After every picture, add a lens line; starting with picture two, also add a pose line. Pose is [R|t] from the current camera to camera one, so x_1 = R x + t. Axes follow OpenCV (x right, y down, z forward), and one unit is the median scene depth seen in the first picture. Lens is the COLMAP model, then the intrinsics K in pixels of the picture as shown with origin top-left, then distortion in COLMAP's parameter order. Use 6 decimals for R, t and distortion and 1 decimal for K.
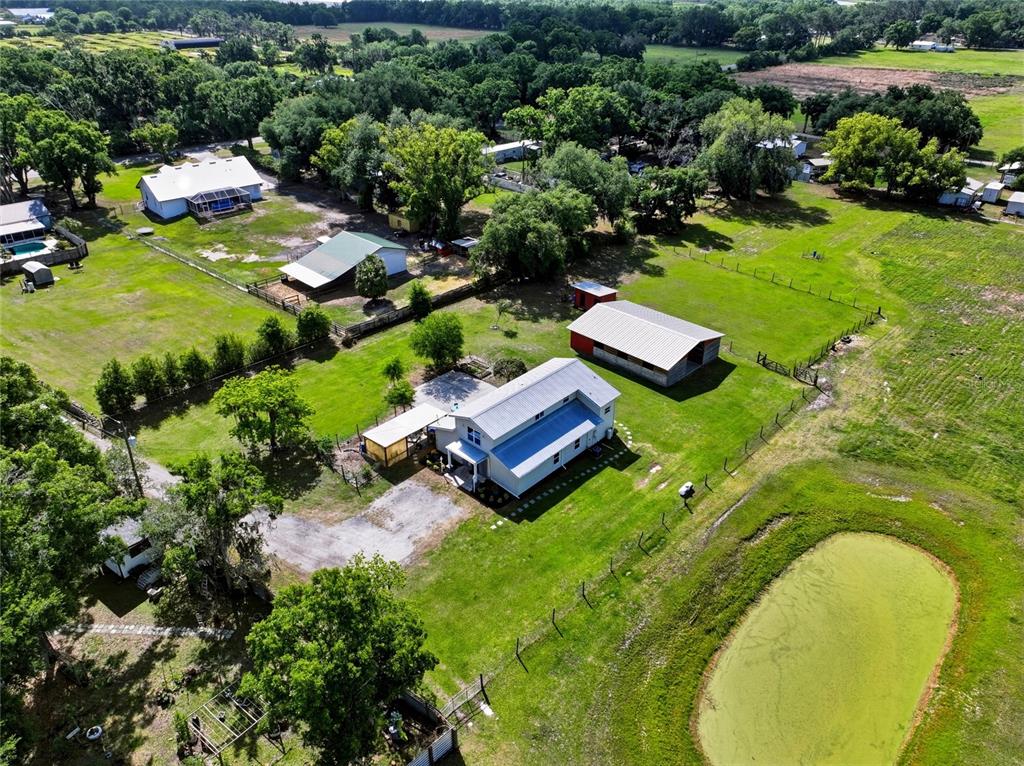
lens RADIAL K [[691.6, 0, 512.0], [0, 691.6, 383.0], [0, 0, 1]] dist [0.004478, 0.003399]
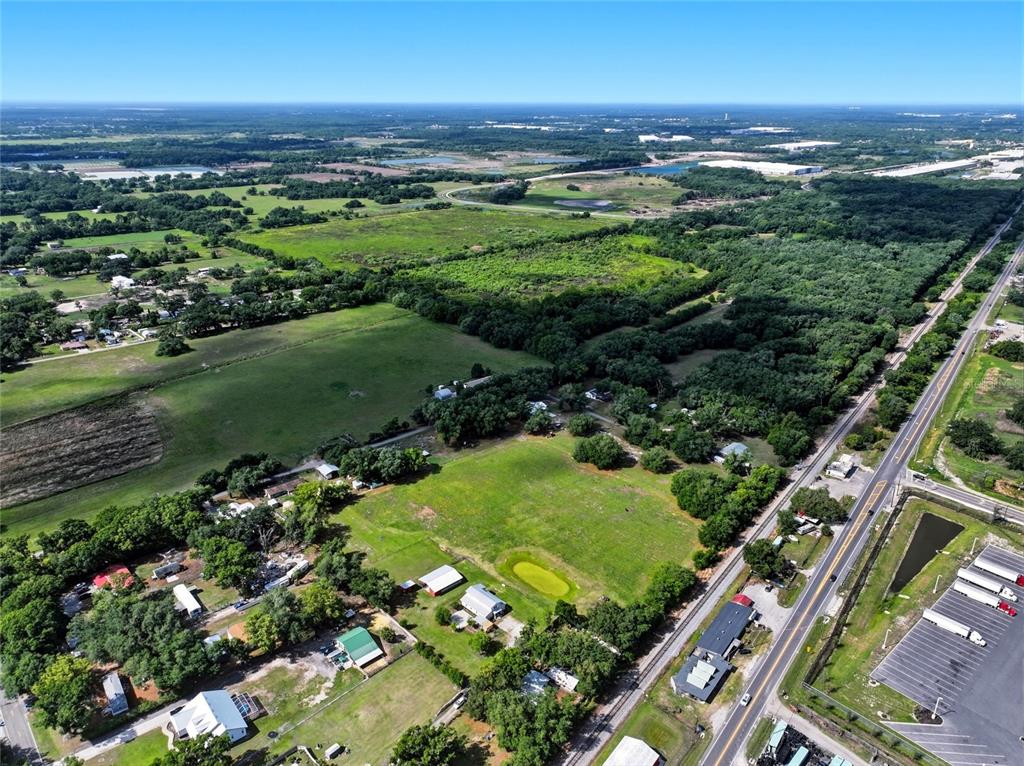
lens RADIAL K [[691.6, 0, 512.0], [0, 691.6, 383.0], [0, 0, 1]] dist [0.004478, 0.003399]
pose [[0.057532, -0.373549, 0.925824, -2.755437], [0.508684, 0.808919, 0.294771, -1.781895], [-0.859029, 0.453993, 0.236557, -0.620256]]
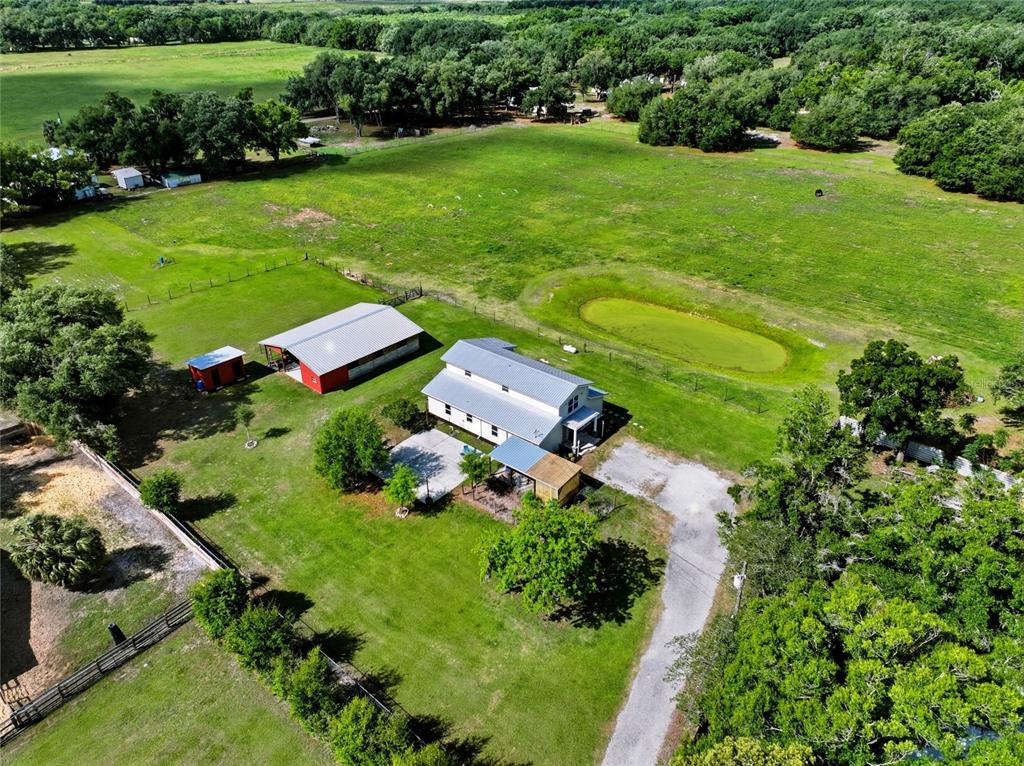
lens RADIAL K [[691.6, 0, 512.0], [0, 691.6, 383.0], [0, 0, 1]] dist [0.004478, 0.003399]
pose [[-0.045821, -0.509293, 0.859373, -0.707510], [0.510590, 0.727472, 0.458348, -0.359383], [-0.858603, 0.459789, 0.226706, 0.618567]]
